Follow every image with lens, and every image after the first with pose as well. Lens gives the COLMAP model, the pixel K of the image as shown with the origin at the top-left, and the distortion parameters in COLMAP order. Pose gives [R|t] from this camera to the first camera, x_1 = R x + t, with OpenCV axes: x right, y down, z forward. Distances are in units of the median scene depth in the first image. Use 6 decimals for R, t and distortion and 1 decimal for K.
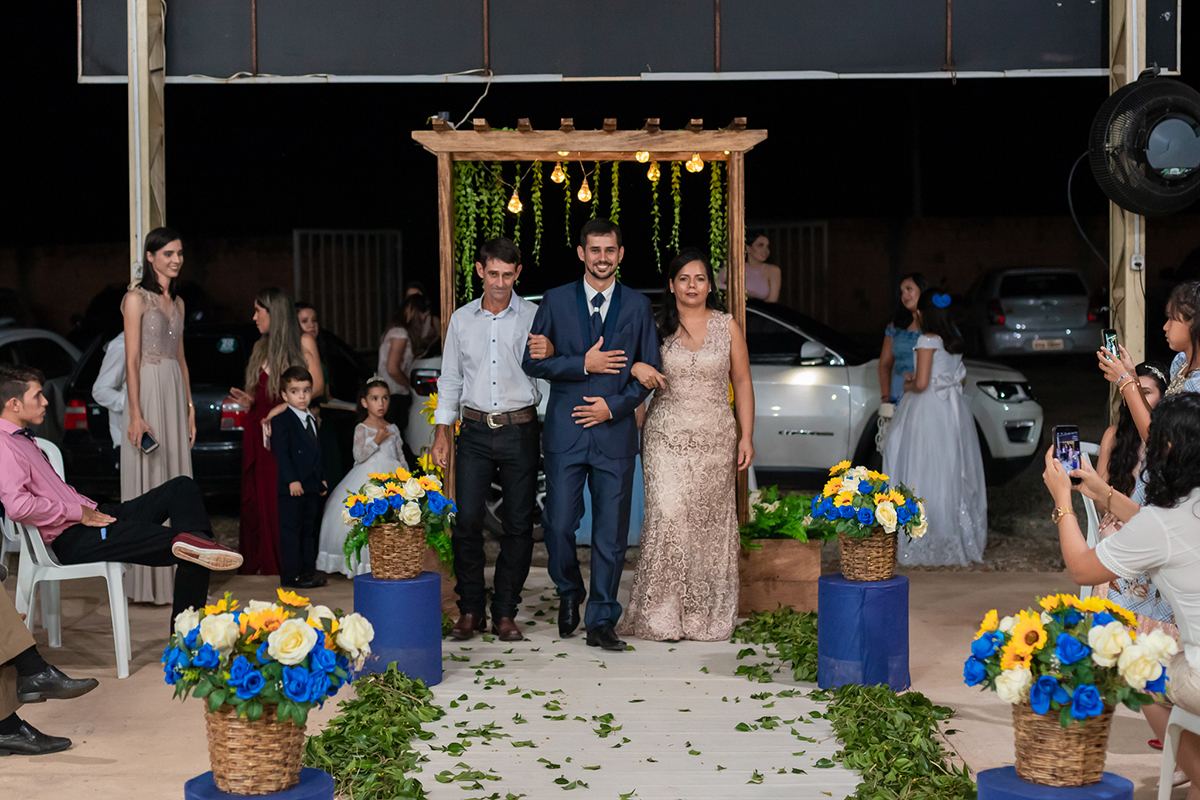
lens RADIAL K [[1807.7, 0, 556.1], [0, 1807.7, 378.7], [0, 0, 1]] dist [0.006634, -0.045975]
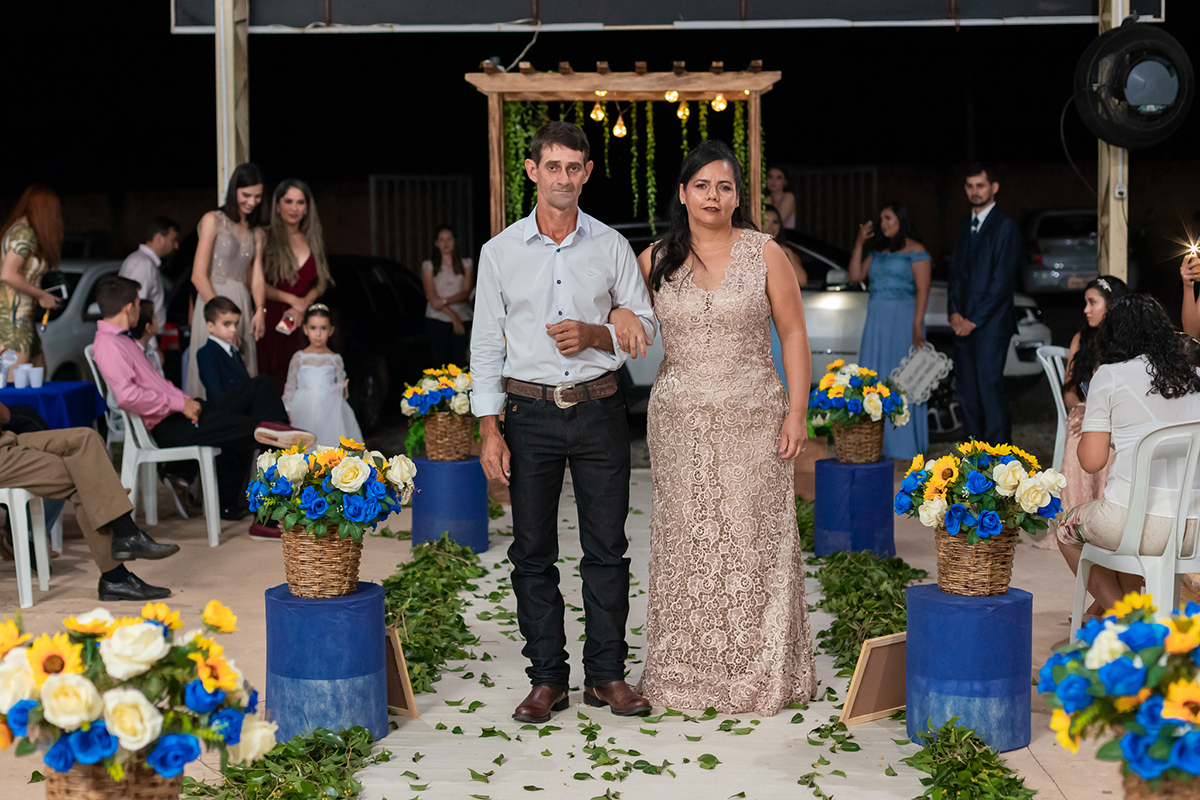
lens RADIAL K [[1726.7, 0, 567.6], [0, 1726.7, 354.7], [0, 0, 1]] dist [0.008838, -0.055415]
pose [[0.999521, 0.001738, -0.030890, 0.017832], [-0.001113, 0.999794, 0.020250, 0.016977], [0.030919, -0.020206, 0.999318, -0.081298]]
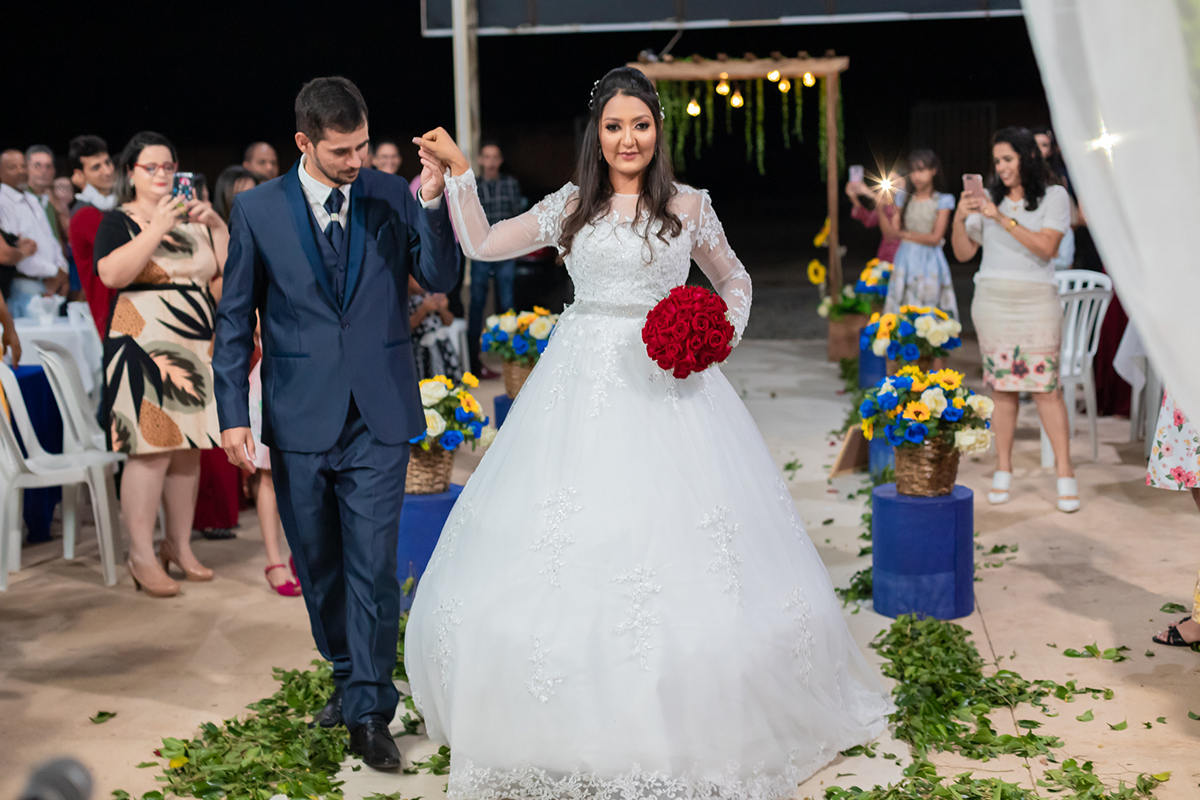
lens RADIAL K [[1432.6, 0, 637.6], [0, 1432.6, 370.4], [0, 0, 1]] dist [-0.003520, -0.003018]
pose [[0.994383, -0.003170, -0.105789, 0.065590], [0.013164, 0.995494, 0.093911, 0.016222], [0.105015, -0.094776, 0.989944, -0.300773]]
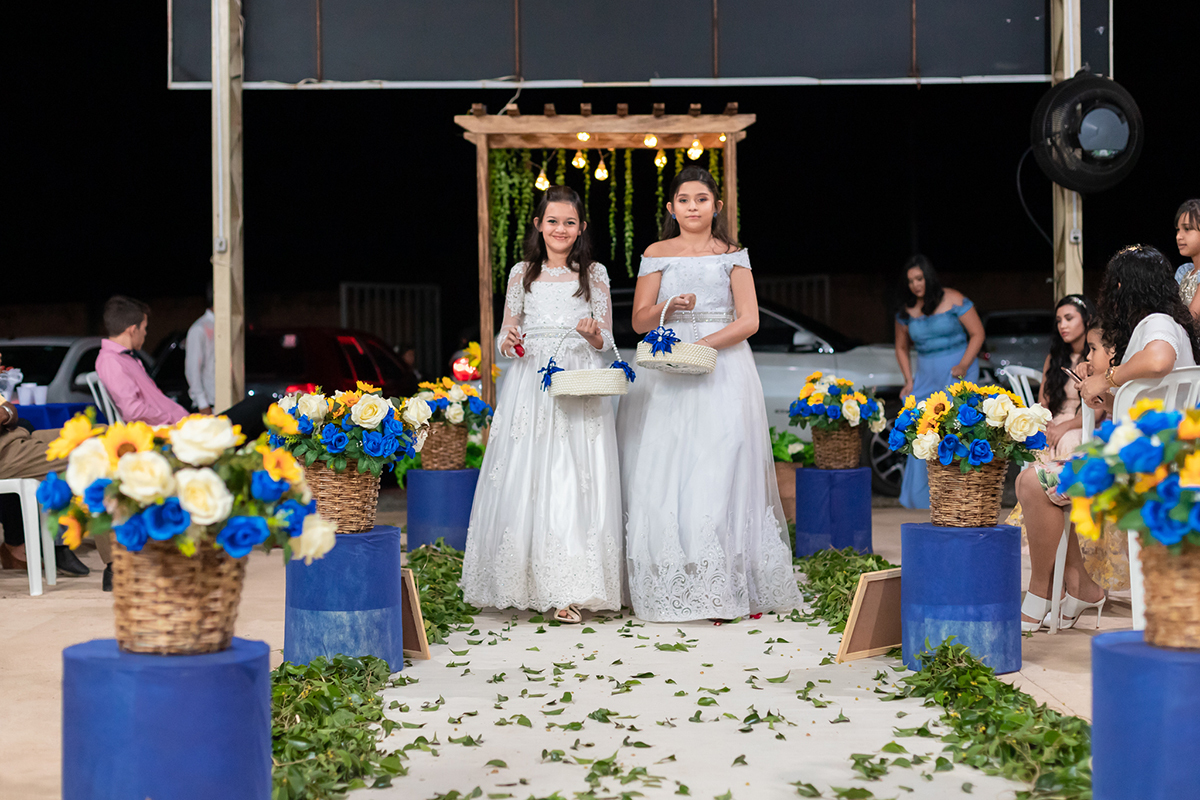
lens RADIAL K [[1671.5, 0, 574.4], [0, 1671.5, 382.2], [0, 0, 1]] dist [0.005221, -0.066921]
pose [[0.999990, -0.001693, -0.004246, 0.002795], [0.001566, 0.999554, -0.029832, 0.070678], [0.004294, 0.029825, 0.999546, -0.088234]]
